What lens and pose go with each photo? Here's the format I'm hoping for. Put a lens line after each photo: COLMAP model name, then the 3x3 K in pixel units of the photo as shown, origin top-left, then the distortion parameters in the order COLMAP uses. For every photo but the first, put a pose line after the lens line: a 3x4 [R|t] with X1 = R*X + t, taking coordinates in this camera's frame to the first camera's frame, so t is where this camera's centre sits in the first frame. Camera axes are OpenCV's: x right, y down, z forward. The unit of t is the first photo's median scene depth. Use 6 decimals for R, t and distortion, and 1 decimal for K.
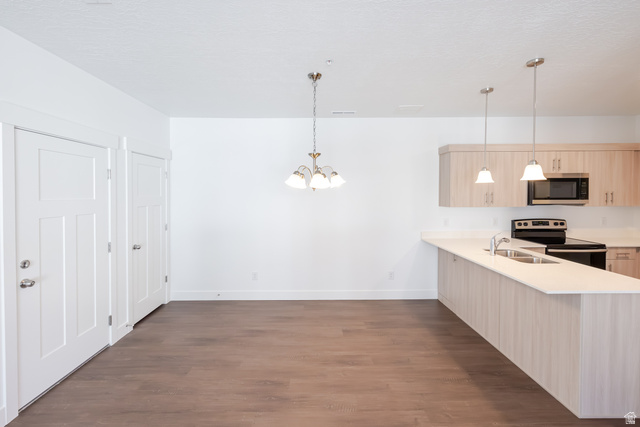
lens RADIAL K [[278.9, 0, 319.0], [0, 278.9, 199.2], [0, 0, 1]] dist [0.000667, 0.000523]
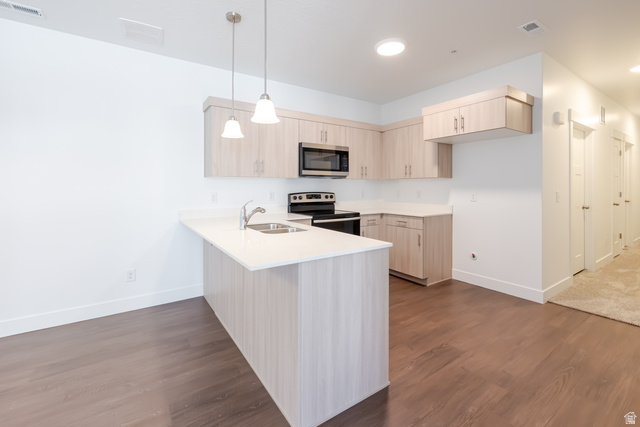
lens RADIAL K [[275.0, 0, 318.4], [0, 275.0, 193.5], [0, 0, 1]] dist [-0.000240, -0.000165]
pose [[0.838792, -0.012238, 0.544315, 0.299810], [0.013313, 0.999909, 0.001965, 0.079670], [-0.544289, 0.005598, 0.838879, 0.189021]]
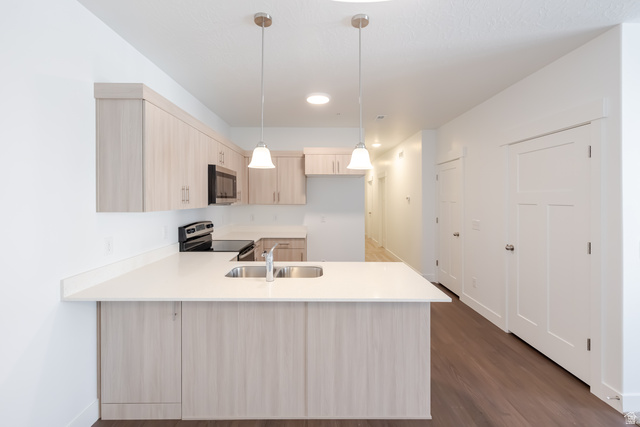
lens RADIAL K [[278.9, 0, 319.0], [0, 278.9, 199.2], [0, 0, 1]] dist [0.000667, 0.000523]
pose [[0.026696, -0.000970, 0.999643, -0.019214], [0.016227, 0.999868, 0.000537, 0.009521], [-0.999512, 0.016207, 0.026708, 0.676387]]
